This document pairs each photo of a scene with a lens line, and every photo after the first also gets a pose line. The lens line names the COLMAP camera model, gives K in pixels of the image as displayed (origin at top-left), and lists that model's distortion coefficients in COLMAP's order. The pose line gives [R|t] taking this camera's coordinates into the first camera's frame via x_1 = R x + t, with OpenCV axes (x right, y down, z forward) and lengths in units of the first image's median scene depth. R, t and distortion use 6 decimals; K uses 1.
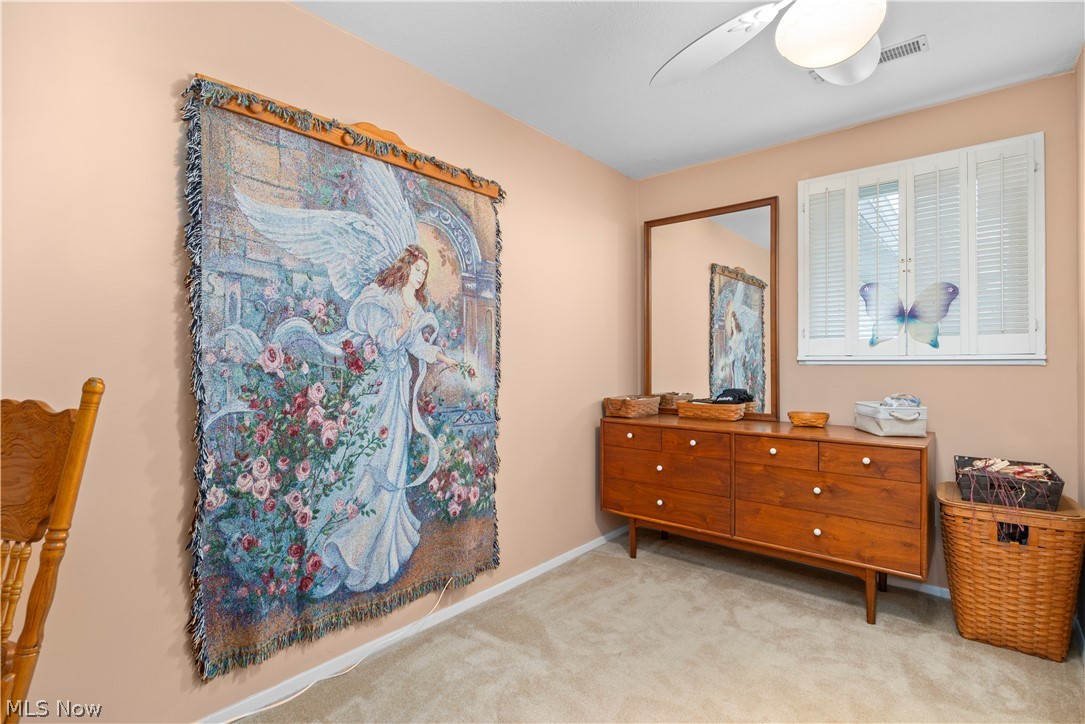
lens RADIAL K [[522.7, 0, 541.0], [0, 522.7, 362.4], [0, 0, 1]] dist [-0.014187, 0.000316]
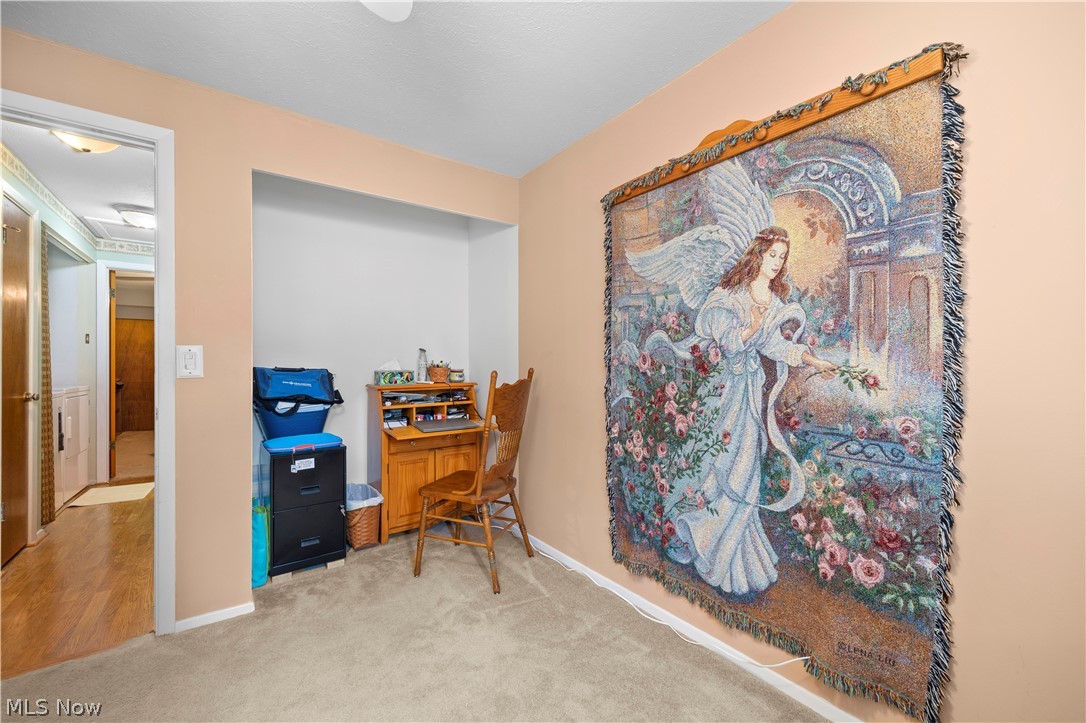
lens RADIAL K [[434.1, 0, 540.8], [0, 434.1, 363.1], [0, 0, 1]] dist [0.003151, -0.000254]
pose [[-0.233962, 0.000414, -0.972246, 0.577046], [0.000286, 1.000000, 0.000357, -0.004332], [0.972246, -0.000194, -0.233962, 0.860273]]
